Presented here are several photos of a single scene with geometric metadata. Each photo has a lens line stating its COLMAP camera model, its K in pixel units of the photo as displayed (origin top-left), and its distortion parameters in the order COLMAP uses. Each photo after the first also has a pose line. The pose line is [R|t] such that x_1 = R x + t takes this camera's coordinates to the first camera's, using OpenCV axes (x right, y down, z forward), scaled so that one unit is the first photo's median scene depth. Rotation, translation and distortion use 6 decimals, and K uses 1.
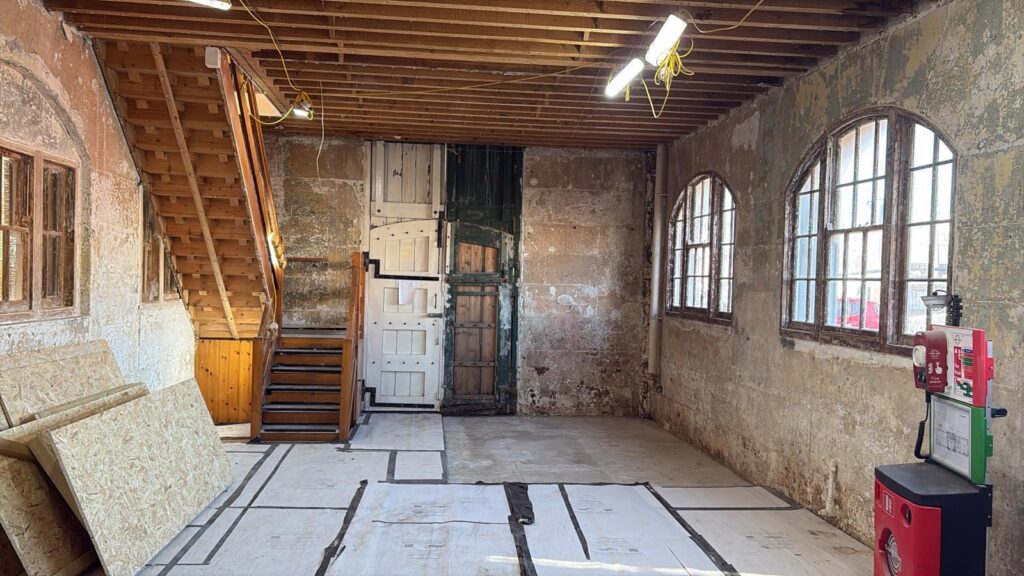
lens RADIAL K [[804.4, 0, 512.0], [0, 804.4, 288.0], [0, 0, 1]] dist [0.006301, -0.009310]
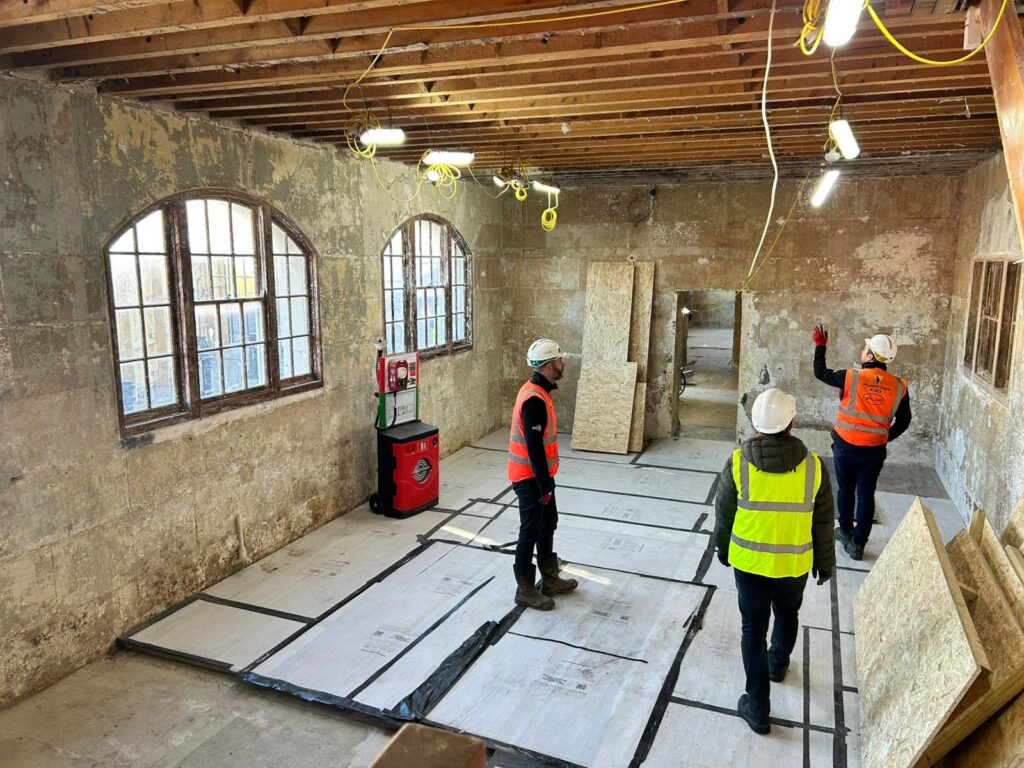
lens RADIAL K [[765.9, 0, 512.0], [0, 765.9, 384.0], [0, 0, 1]] dist [0.084290, -0.130845]
pose [[-0.888126, -0.104598, 0.447539, -0.388616], [-0.023433, 0.982797, 0.183194, -0.163082], [-0.459002, 0.152212, -0.875299, 1.759170]]
